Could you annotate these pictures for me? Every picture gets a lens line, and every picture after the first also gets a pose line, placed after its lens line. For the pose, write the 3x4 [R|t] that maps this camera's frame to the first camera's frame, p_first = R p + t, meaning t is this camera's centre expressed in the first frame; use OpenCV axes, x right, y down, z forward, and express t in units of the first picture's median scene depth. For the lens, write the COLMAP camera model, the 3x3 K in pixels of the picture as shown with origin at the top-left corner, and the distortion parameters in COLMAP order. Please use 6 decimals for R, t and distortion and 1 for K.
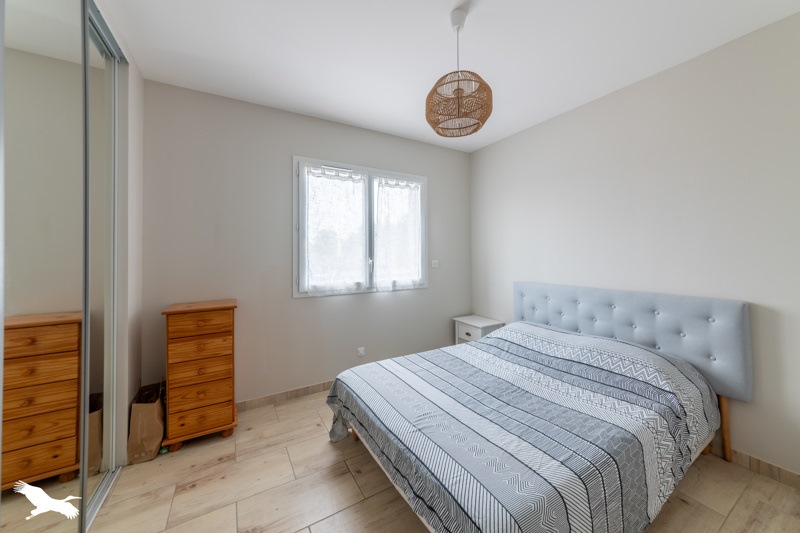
lens RADIAL K [[288.1, 0, 401.8], [0, 288.1, 259.2], [0, 0, 1]] dist [0.000831, 0.000007]
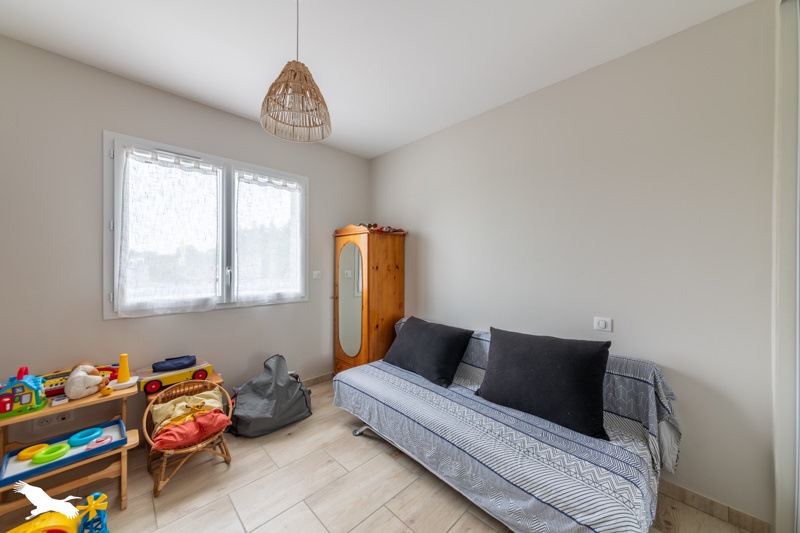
lens RADIAL K [[272.3, 0, 398.8], [0, 272.3, 268.2], [0, 0, 1]] dist [-0.000223, -0.000006]
pose [[0.978653, 0.008442, 0.205346, 0.206440], [-0.007768, 0.999961, -0.004088, -0.002829], [-0.205372, 0.002405, 0.978681, 0.128479]]
